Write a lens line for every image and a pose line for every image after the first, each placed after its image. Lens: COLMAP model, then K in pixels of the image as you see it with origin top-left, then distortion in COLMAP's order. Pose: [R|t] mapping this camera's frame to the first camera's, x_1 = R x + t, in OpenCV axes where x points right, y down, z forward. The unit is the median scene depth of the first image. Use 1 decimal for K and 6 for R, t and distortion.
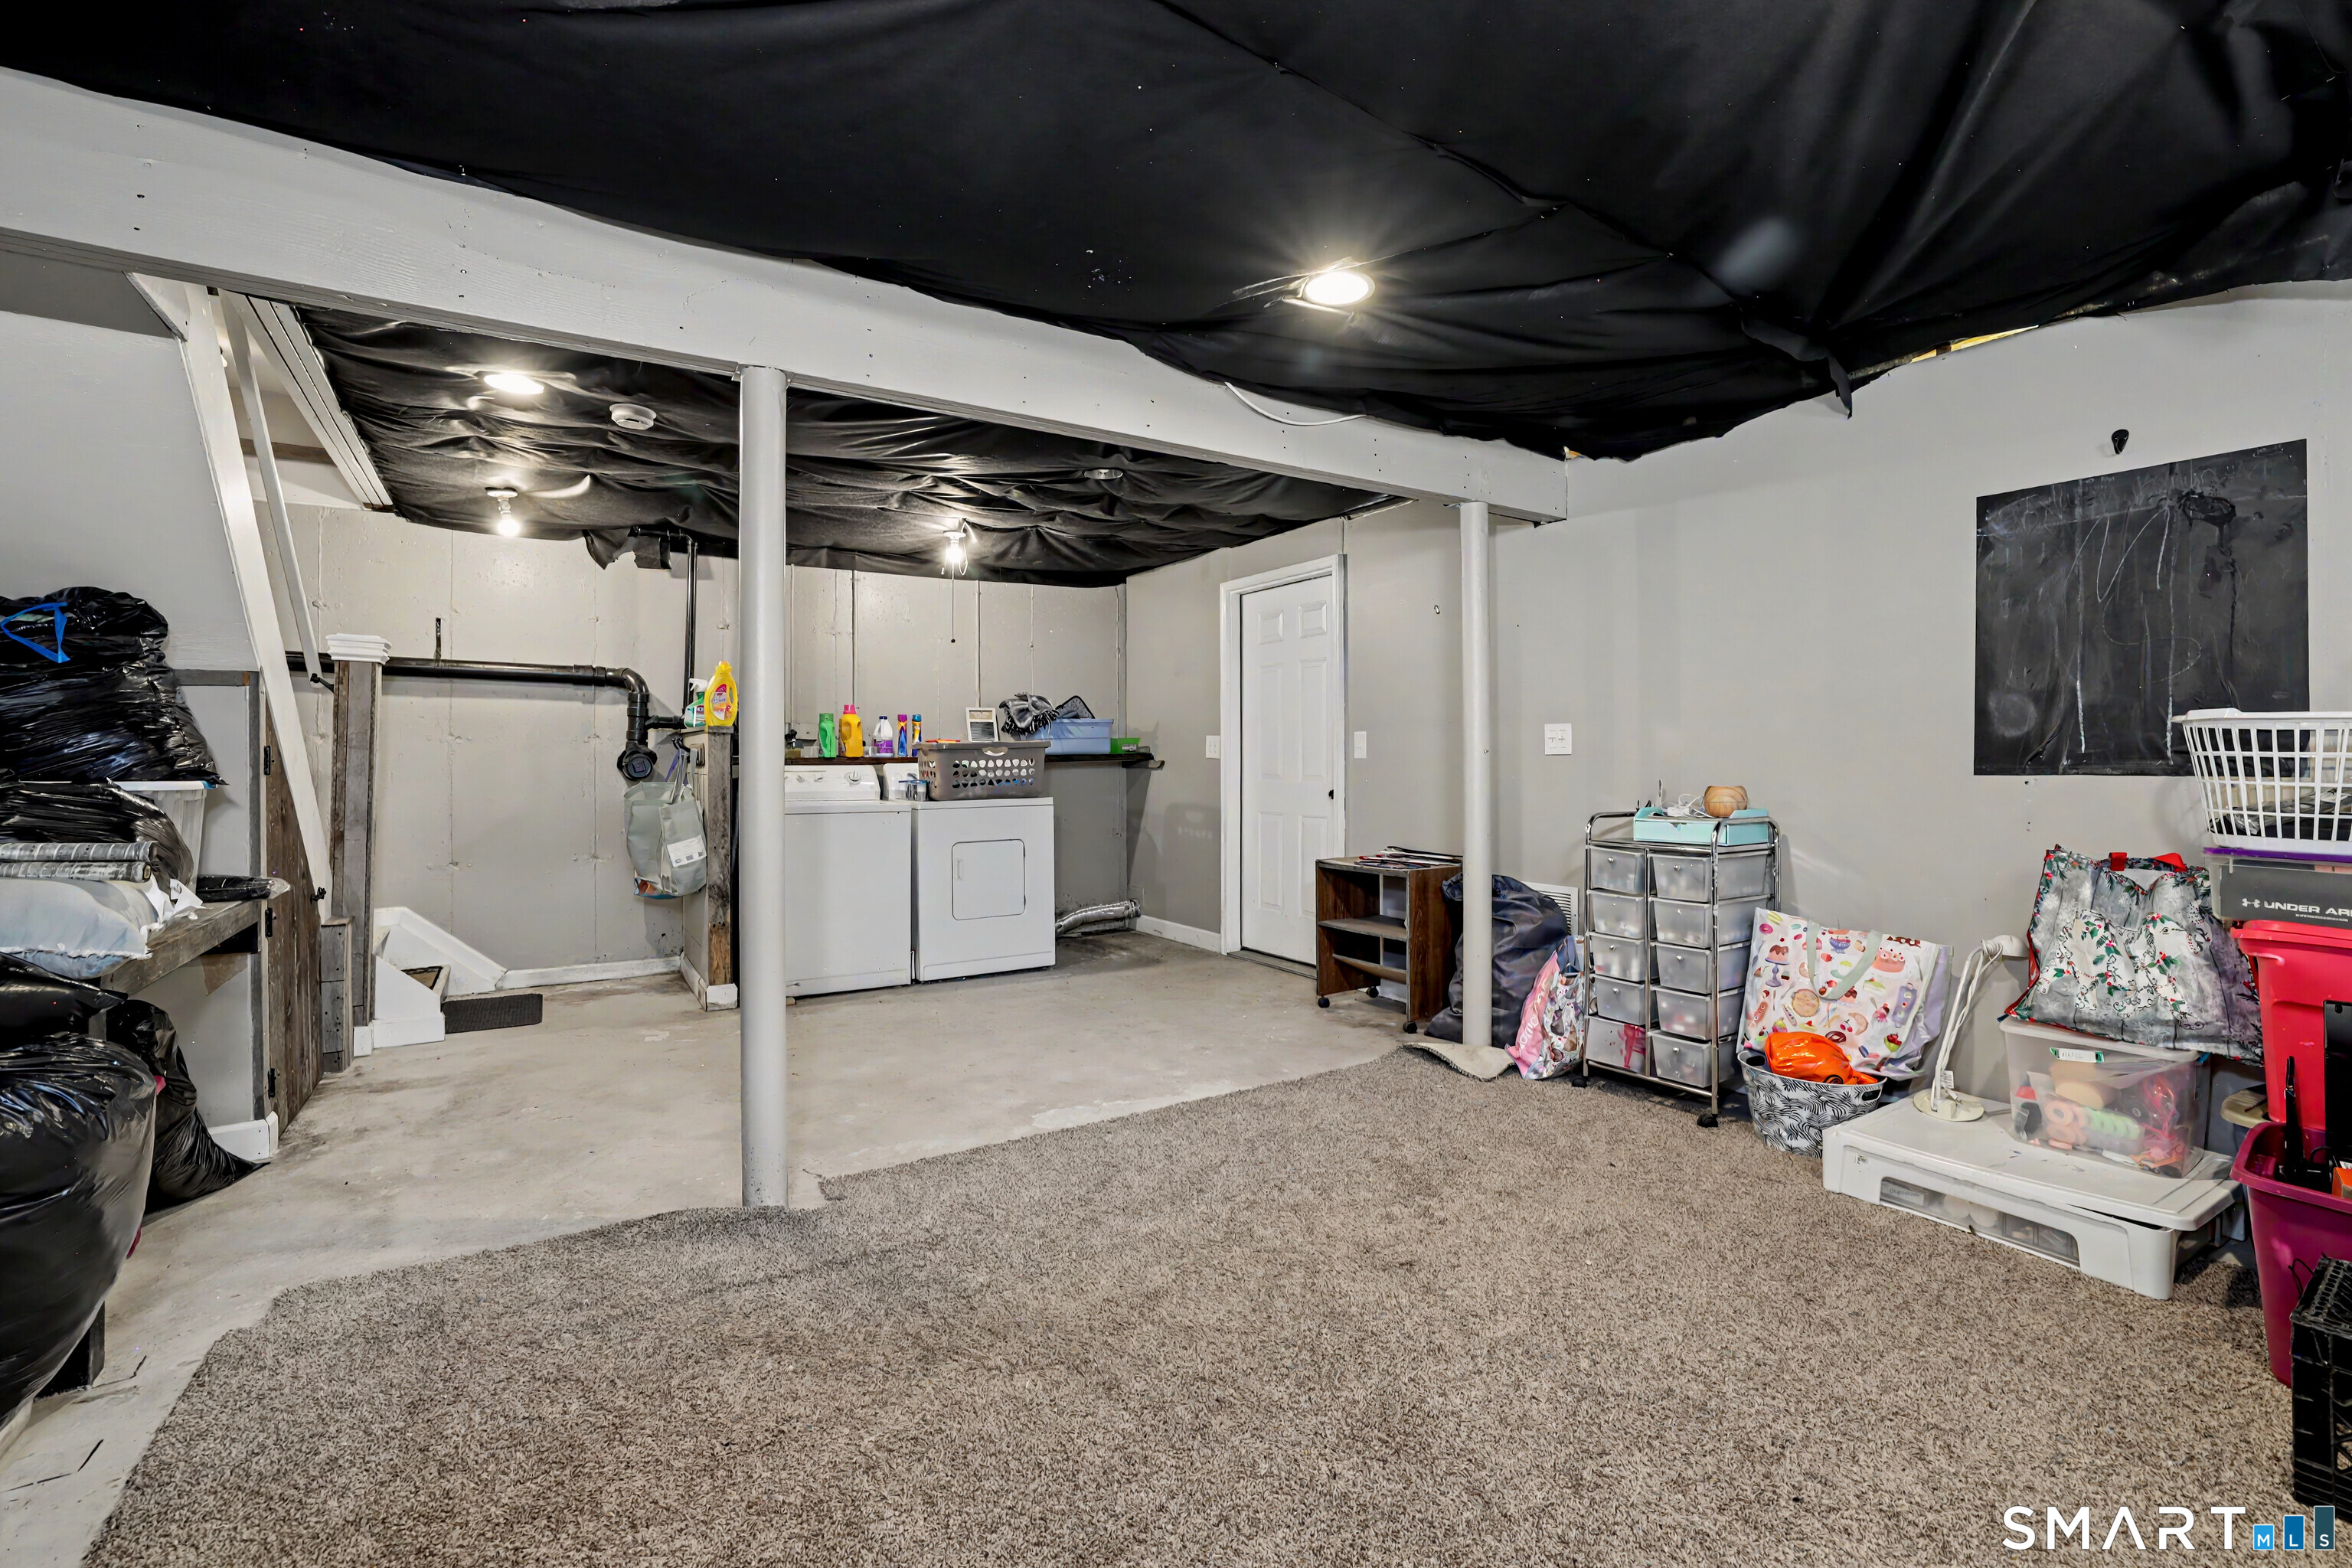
lens RADIAL K [[1016.7, 0, 1181.2], [0, 1016.7, 771.1], [0, 0, 1]] dist [-0.049744, 0.019098]
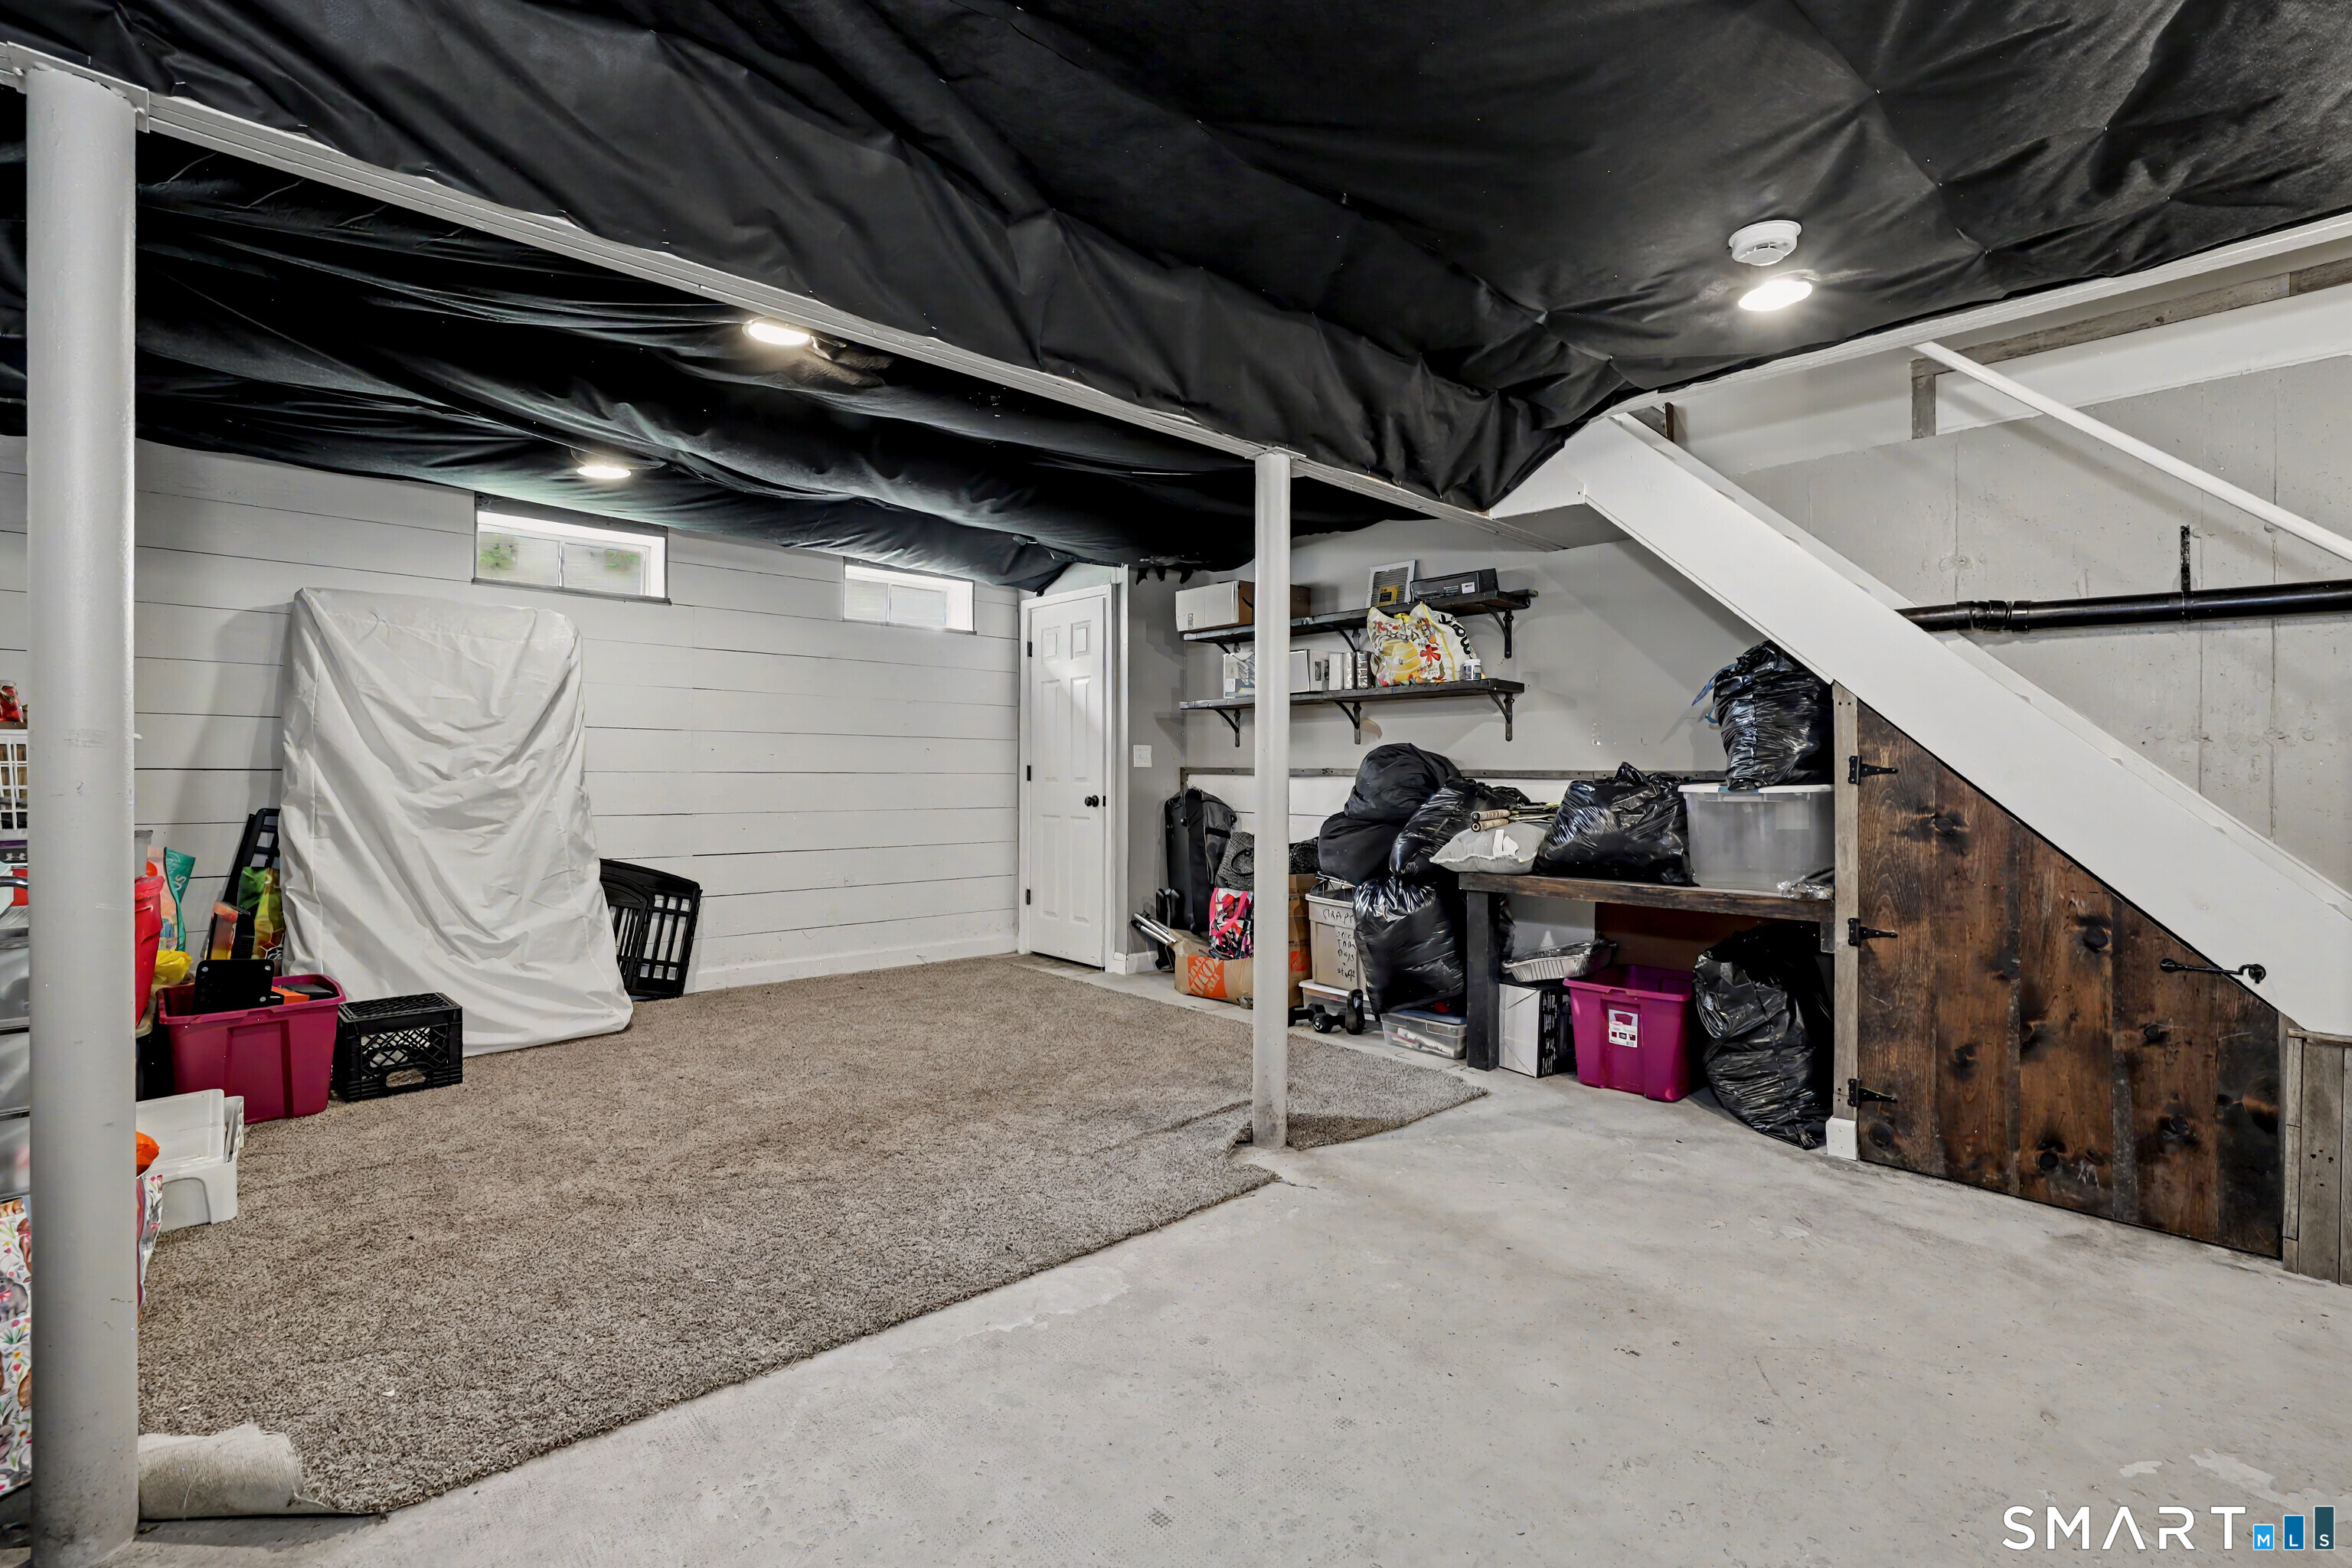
lens RADIAL K [[1016.7, 0, 1181.2], [0, 1016.7, 771.1], [0, 0, 1]] dist [-0.049744, 0.019098]
pose [[-0.982477, -0.003189, -0.186357, -0.058185], [-0.004635, 0.999962, 0.007326, -0.015129], [0.186327, 0.008061, -0.982455, 1.837108]]
